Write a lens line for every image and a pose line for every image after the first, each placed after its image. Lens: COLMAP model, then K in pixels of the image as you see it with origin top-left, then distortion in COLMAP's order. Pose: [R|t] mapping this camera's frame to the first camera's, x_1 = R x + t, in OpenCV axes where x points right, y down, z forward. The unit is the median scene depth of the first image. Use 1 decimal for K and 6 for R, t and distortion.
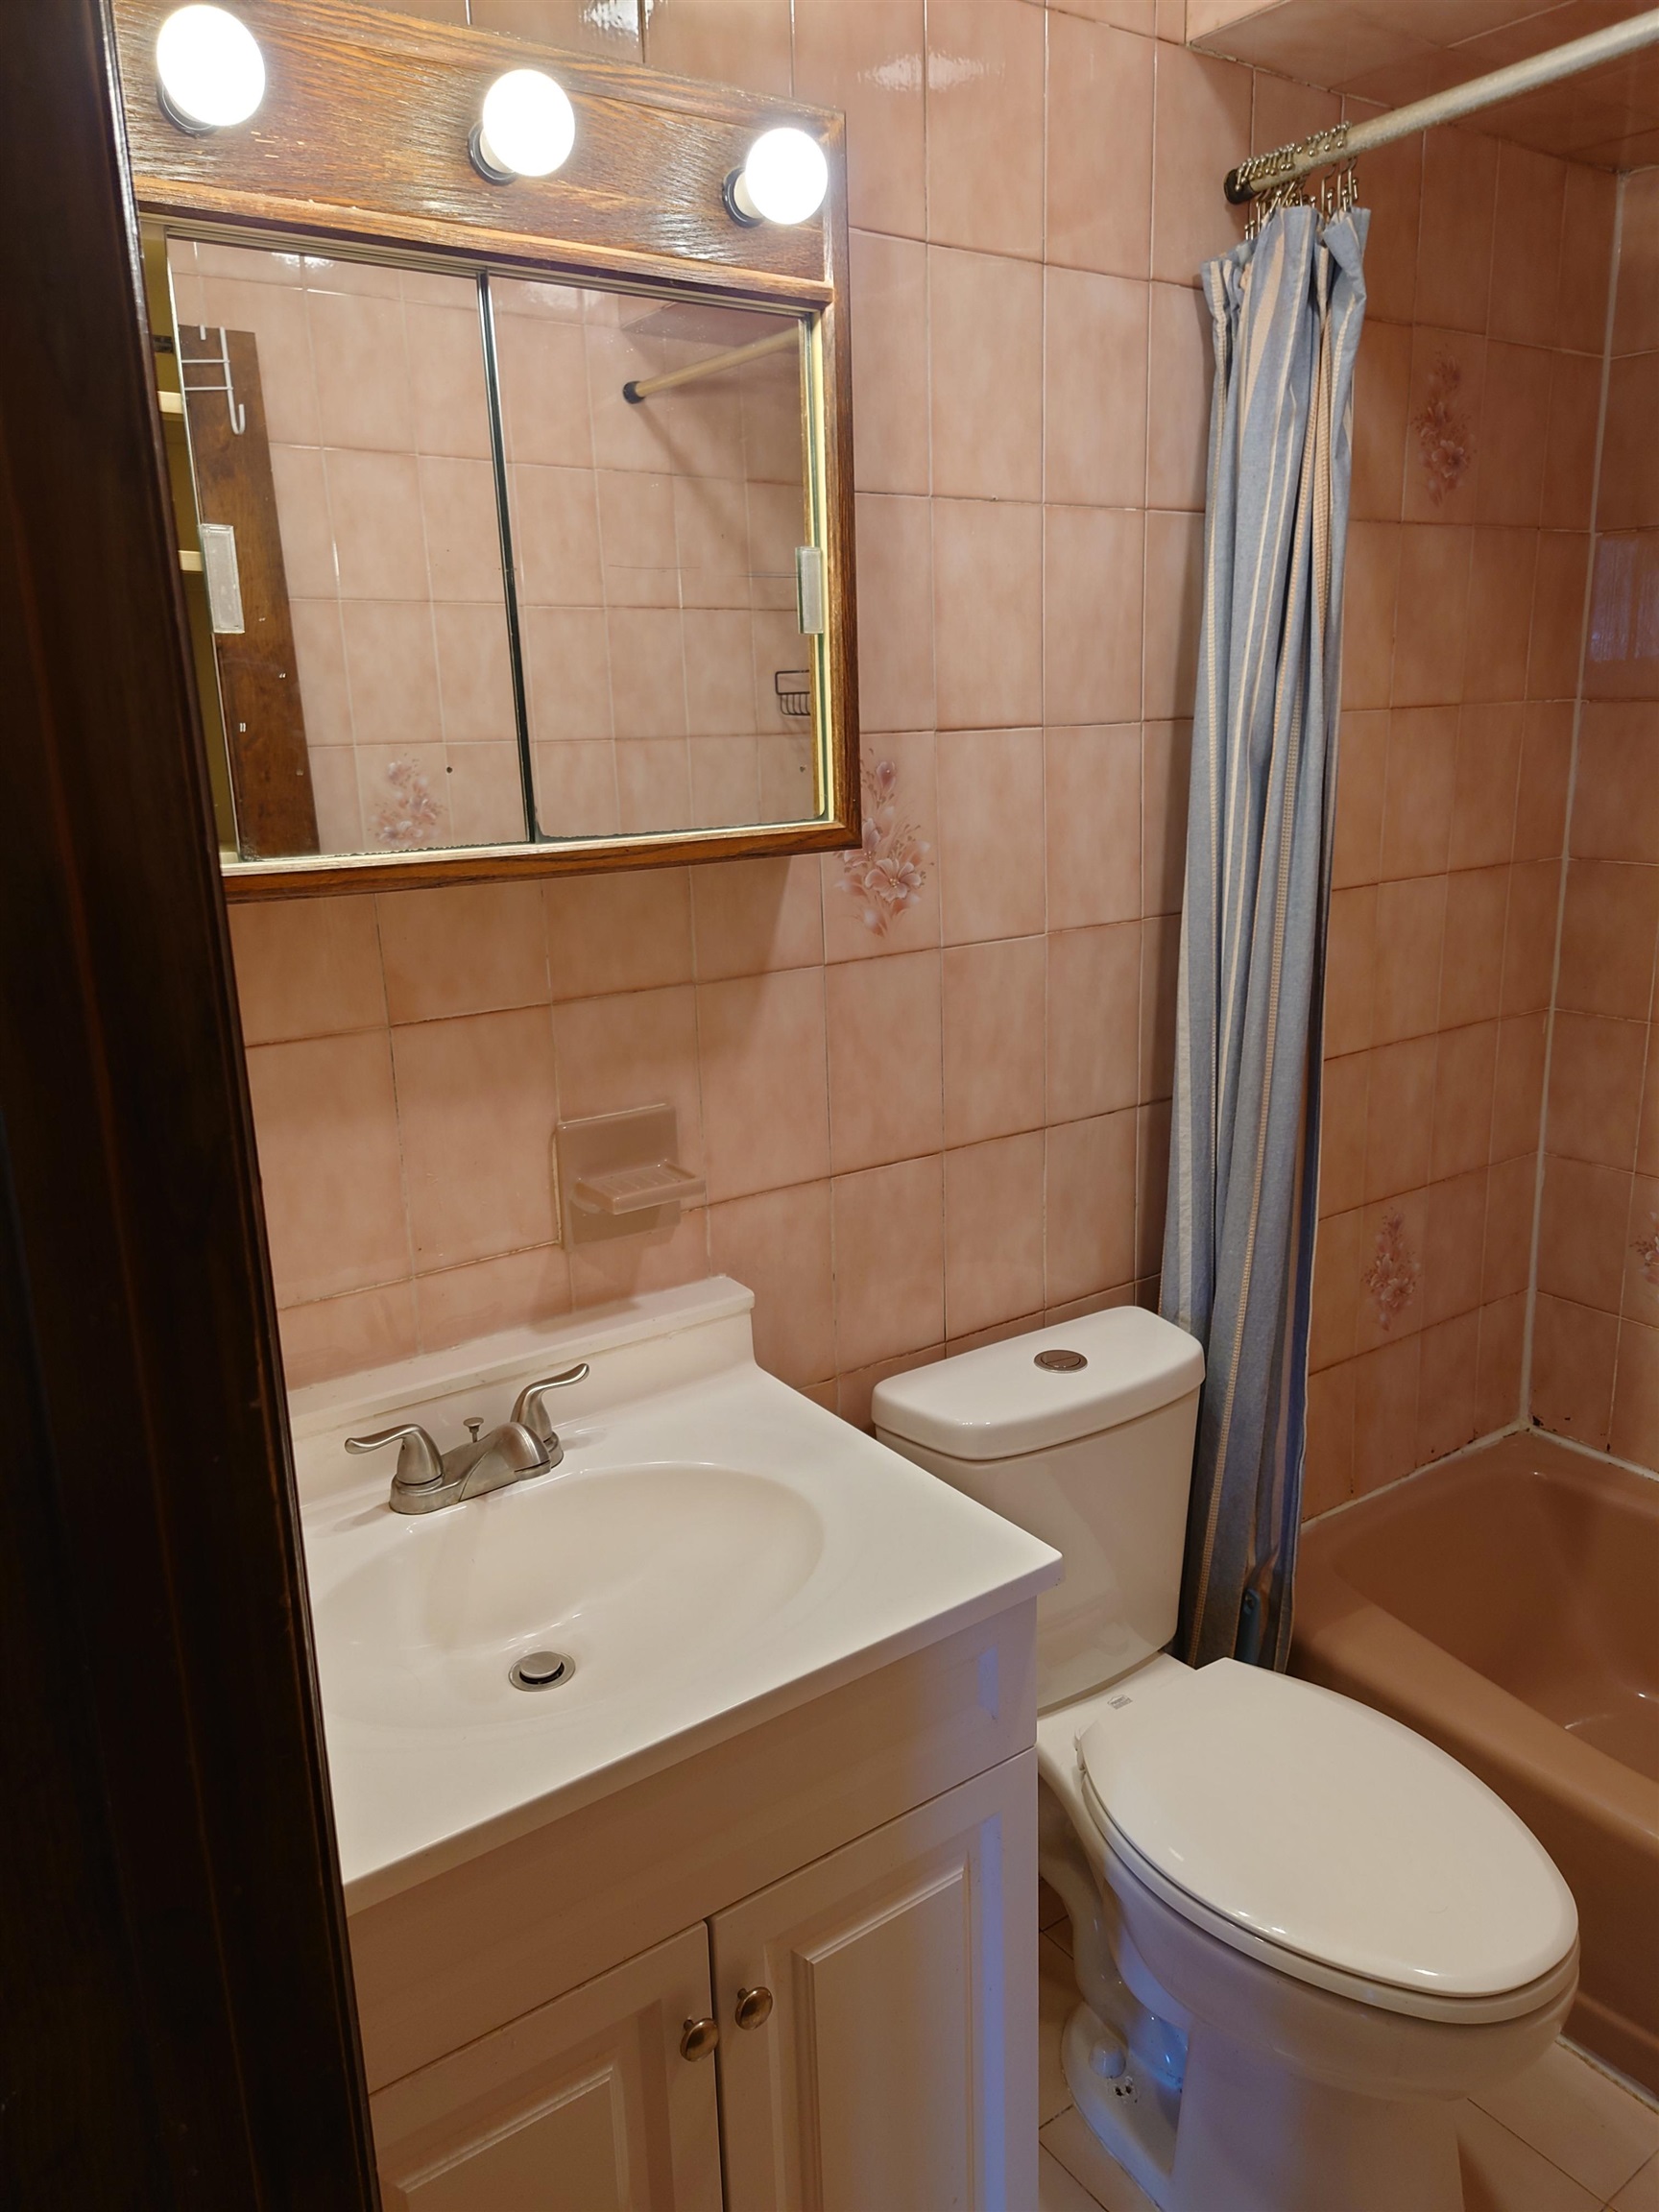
lens RADIAL K [[1552.3, 0, 823.9], [0, 1552.3, 1082.1], [0, 0, 1]] dist [0.011025, -0.007771]
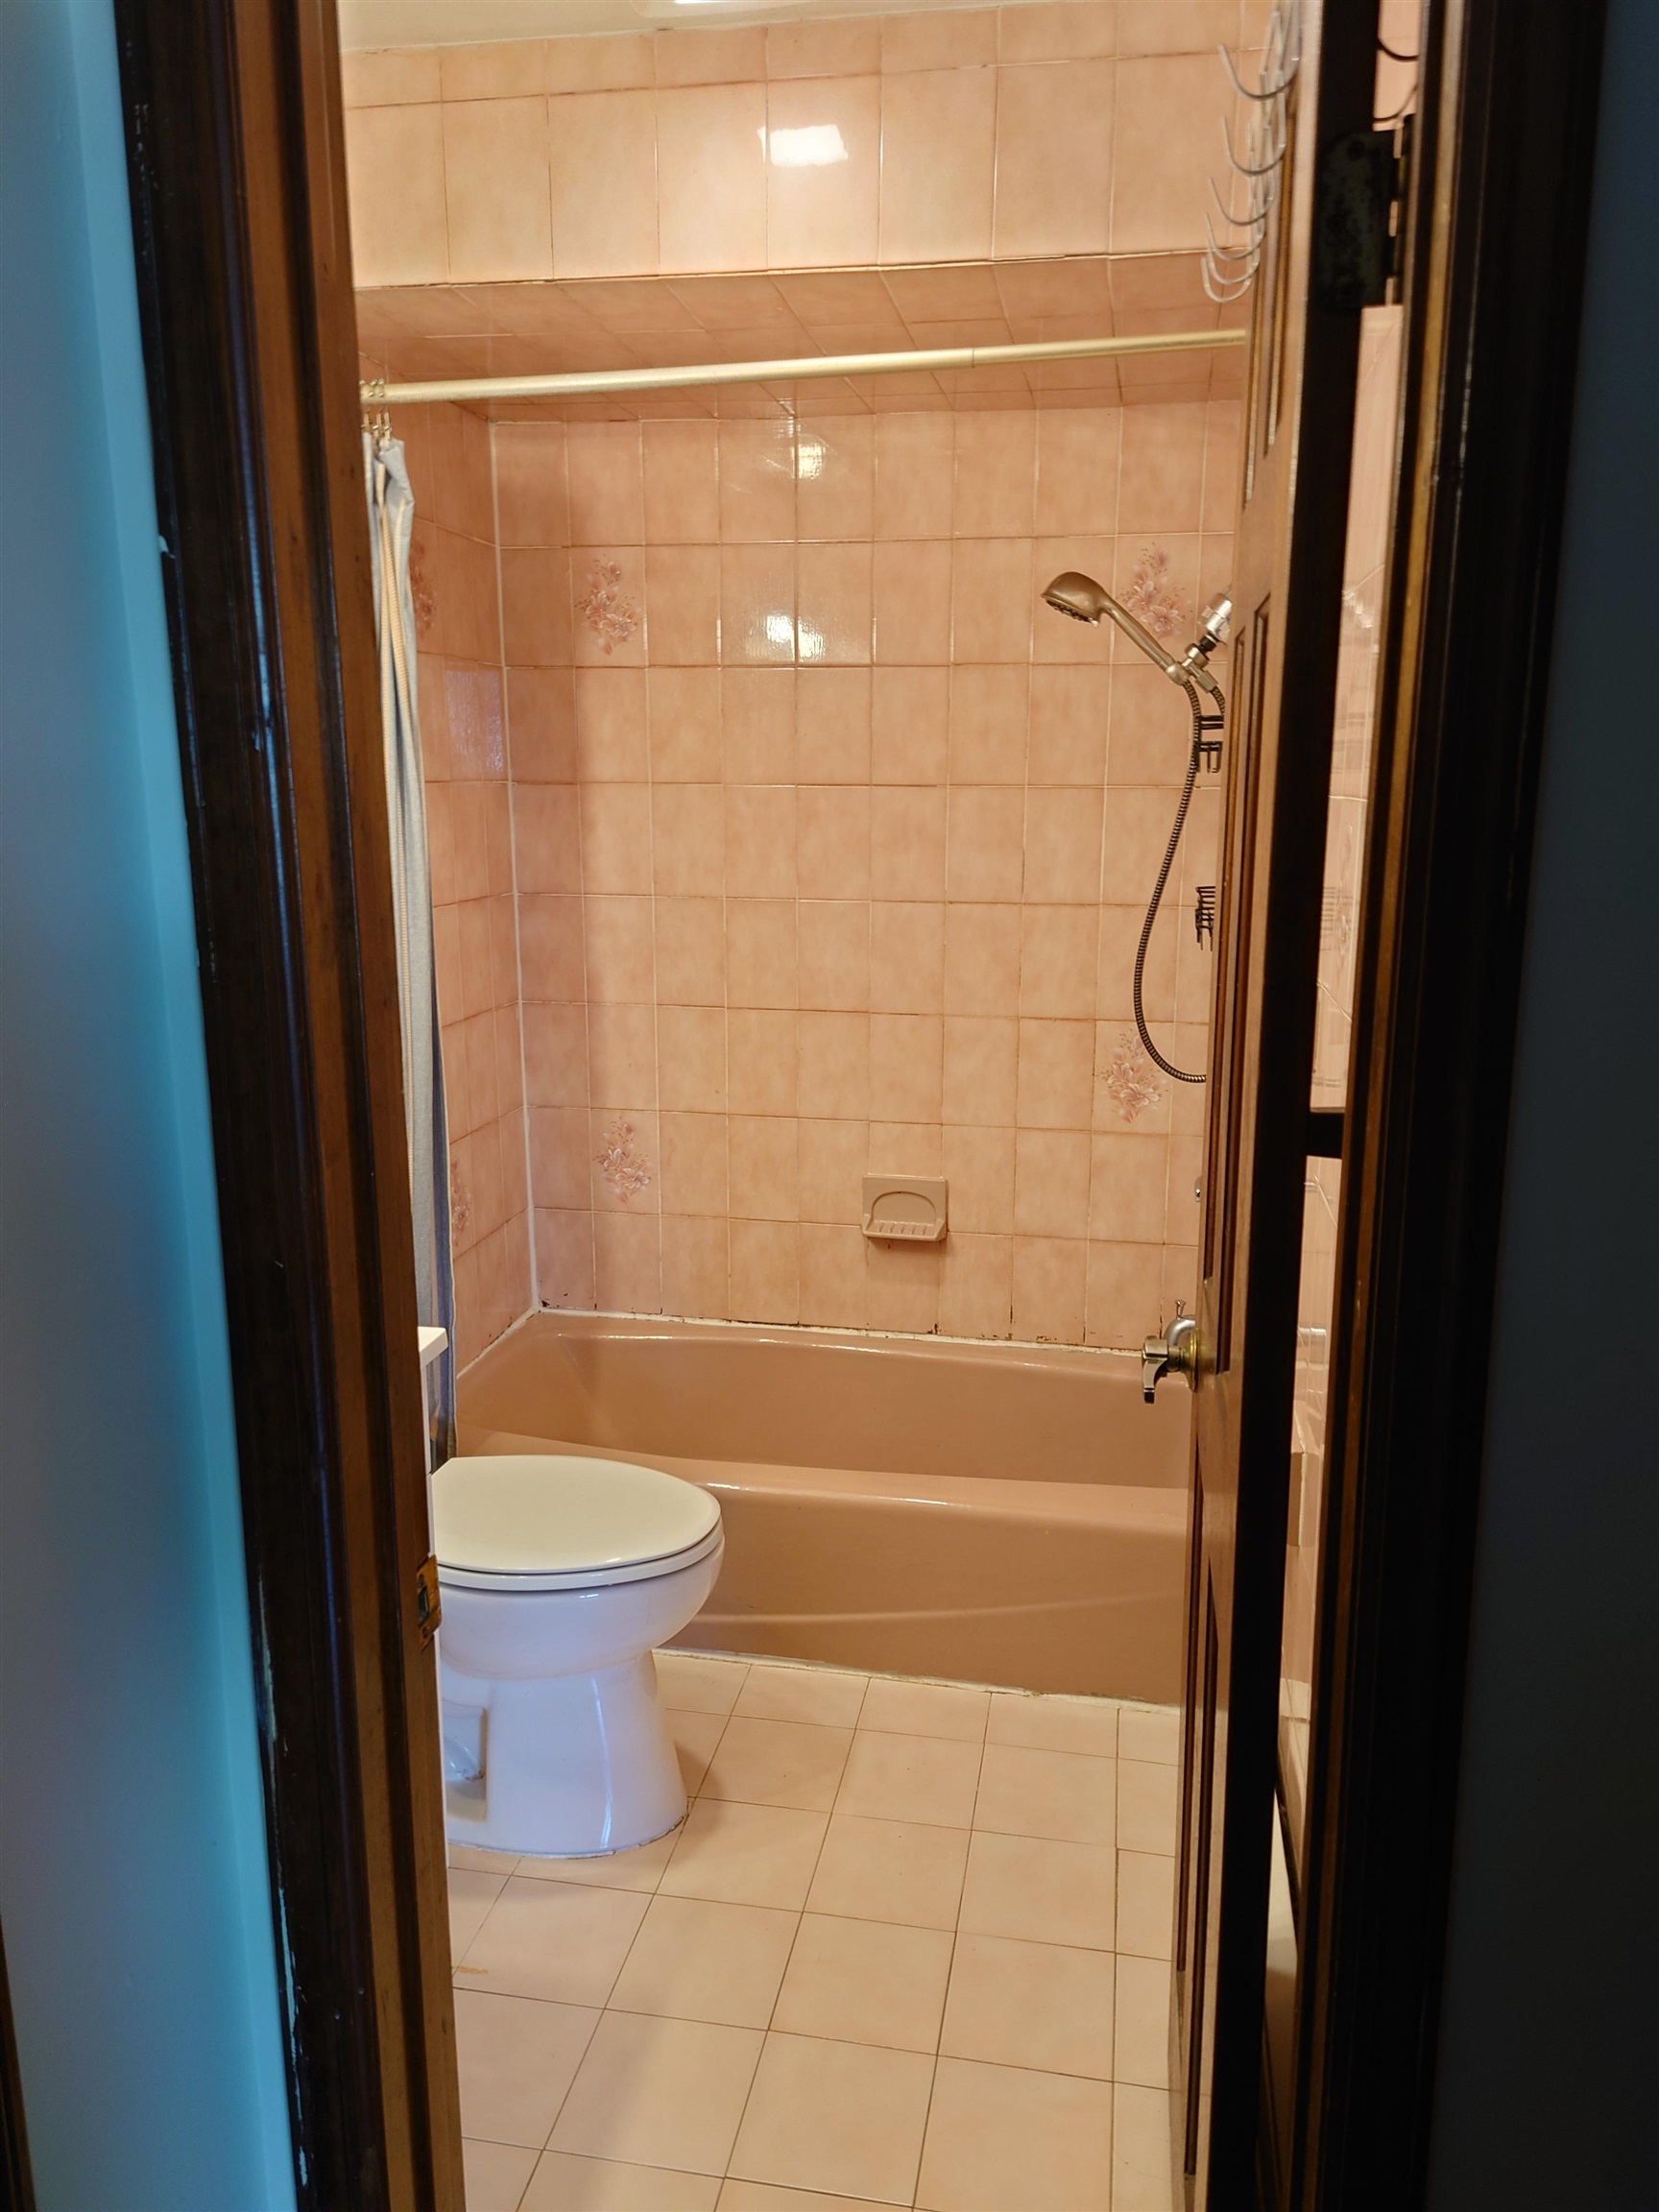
lens RADIAL K [[1552.3, 0, 831.9], [0, 1552.3, 1111.0], [0, 0, 1]] dist [0.011025, -0.007771]
pose [[0.712767, -0.119789, 0.691096, -0.314688], [0.145378, 0.989142, 0.021513, 0.062023], [-0.686169, 0.085137, 0.722443, -0.195537]]
